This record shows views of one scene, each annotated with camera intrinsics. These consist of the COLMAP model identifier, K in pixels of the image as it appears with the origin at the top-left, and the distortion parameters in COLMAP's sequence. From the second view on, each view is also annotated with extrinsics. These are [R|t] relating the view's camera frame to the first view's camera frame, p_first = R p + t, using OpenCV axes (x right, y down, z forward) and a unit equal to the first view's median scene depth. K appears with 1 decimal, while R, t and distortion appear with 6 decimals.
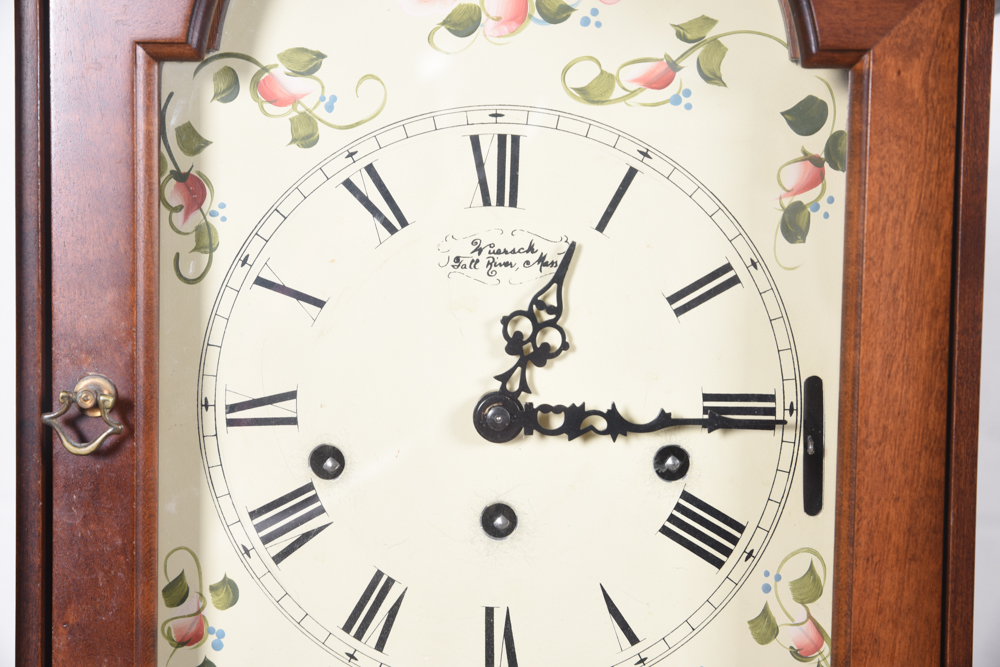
lens RADIAL K [[1781.5, 0, 490.3], [0, 1781.5, 329.2], [0, 0, 1]] dist [0.137588, 0.000000]
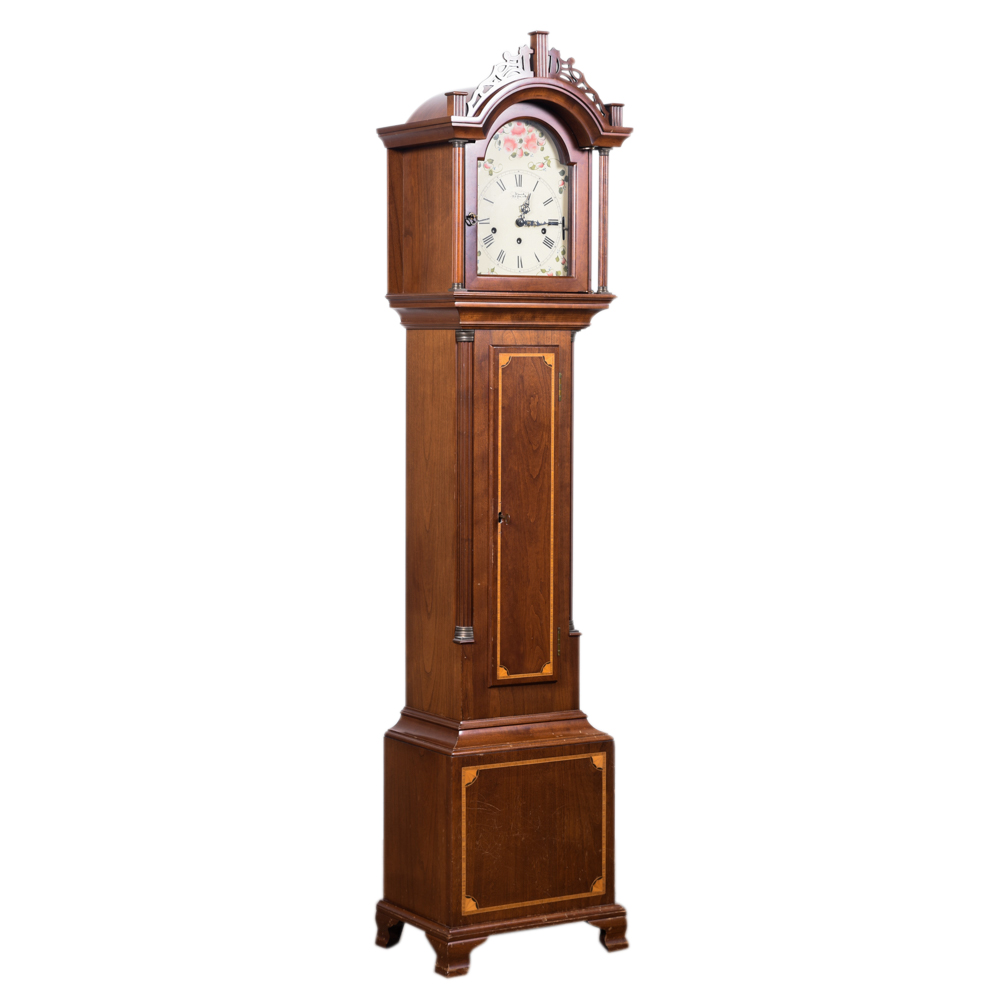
lens RADIAL K [[2348.0, 0, 498.9], [0, 2348.0, 500.4], [0, 0, 1]] dist [0.136924, 0.000000]
pose [[0.829866, -0.048878, 0.555817, -4.435318], [0.045434, 0.998767, 0.019995, 0.810111], [-0.556109, 0.008660, 0.831064, -5.434246]]
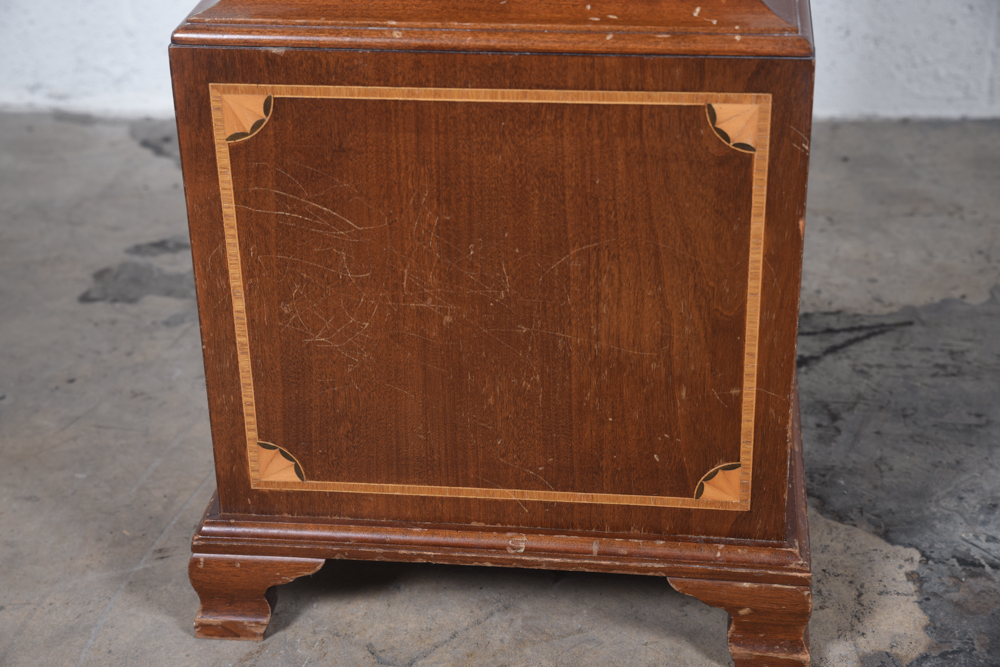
lens RADIAL K [[1781.5, 0, 489.9], [0, 1781.5, 334.6], [0, 0, 1]] dist [0.137588, 0.000000]
pose [[0.996556, 0.005296, -0.082748, 0.125626], [0.028561, 0.914959, 0.402535, 1.339866], [0.077843, -0.403513, 0.911657, -0.714310]]
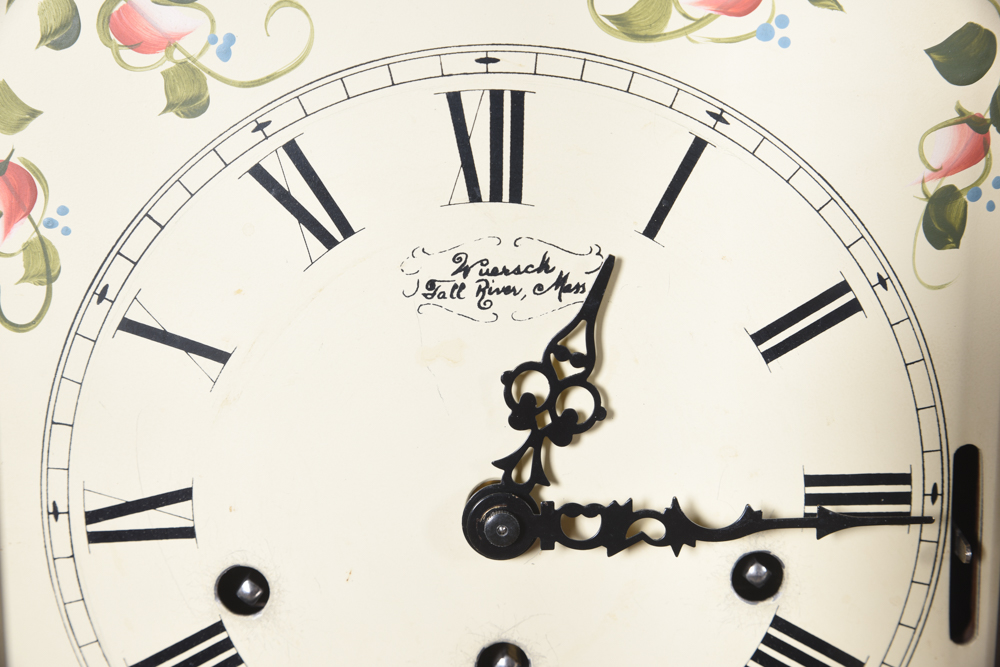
lens RADIAL K [[1566.0, 0, 496.3], [0, 1566.0, 335.1], [0, 0, 1]] dist [-0.011155, 0.000000]
pose [[0.997976, -0.029440, 0.056369, -0.027696], [0.023595, 0.994538, 0.101674, -0.078625], [-0.059054, -0.100138, 0.993219, 0.431131]]
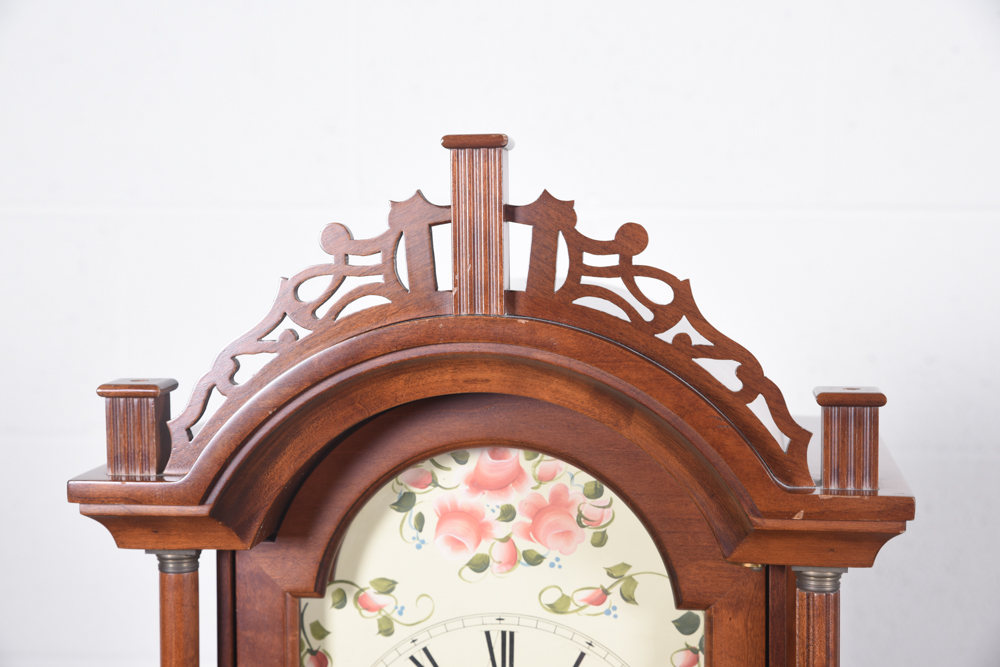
lens RADIAL K [[1781.5, 0, 485.1], [0, 1781.5, 348.6], [0, 0, 1]] dist [0.137588, 0.000000]
pose [[0.994944, -0.011733, -0.099740, 0.157109], [0.014228, 0.999602, 0.024346, -0.409452], [0.099415, -0.025642, 0.994716, -0.639670]]
